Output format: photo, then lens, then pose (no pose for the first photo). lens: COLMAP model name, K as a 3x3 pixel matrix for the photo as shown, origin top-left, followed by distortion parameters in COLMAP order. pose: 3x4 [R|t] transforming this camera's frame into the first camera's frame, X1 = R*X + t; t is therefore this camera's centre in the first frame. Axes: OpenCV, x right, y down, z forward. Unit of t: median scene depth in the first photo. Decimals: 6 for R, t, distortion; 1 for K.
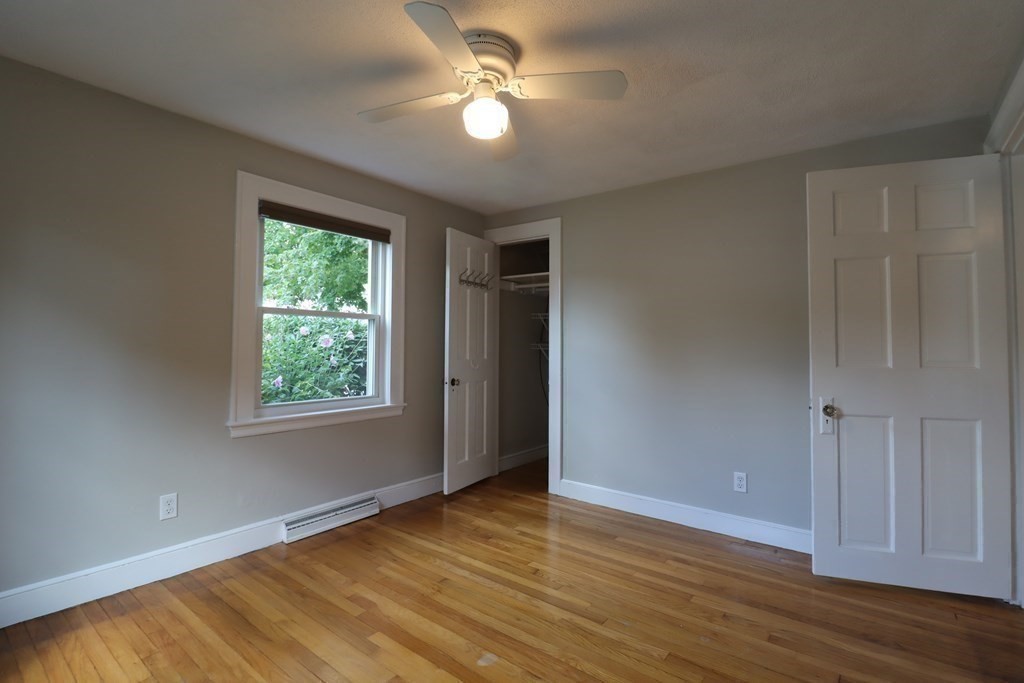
lens RADIAL K [[481.1, 0, 525.6], [0, 481.1, 331.6], [0, 0, 1]] dist [0.001415, -0.013899]
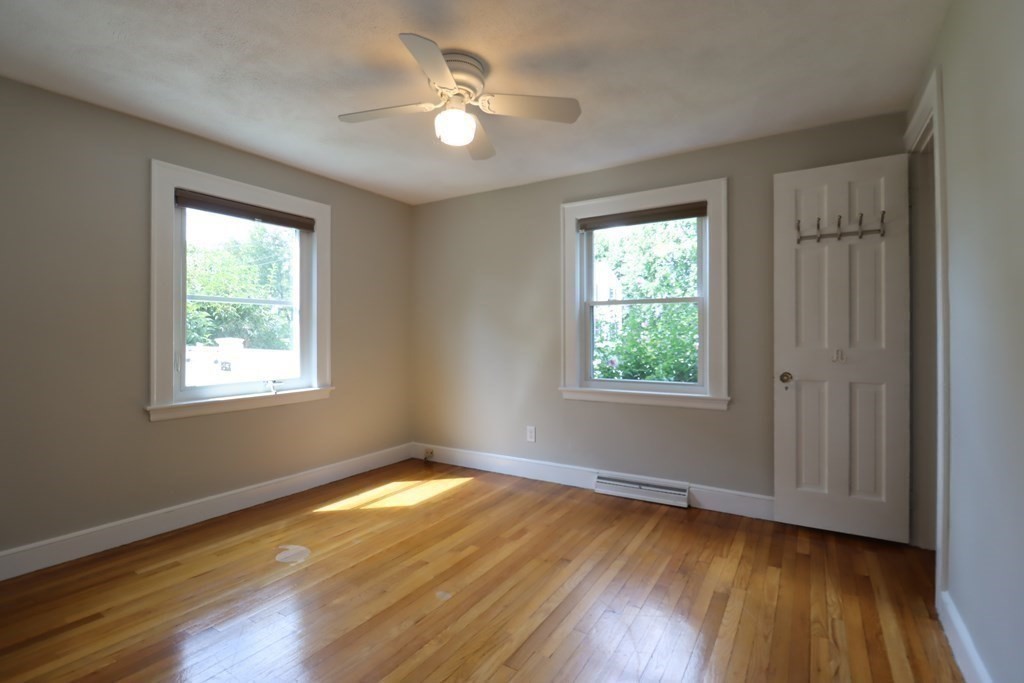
lens RADIAL K [[481.1, 0, 525.6], [0, 481.1, 331.6], [0, 0, 1]] dist [0.001415, -0.013899]
pose [[0.097171, -0.016771, -0.995126, 0.726552], [0.033333, 0.999352, -0.013587, 0.040706], [0.994709, -0.031851, 0.097667, 0.719690]]
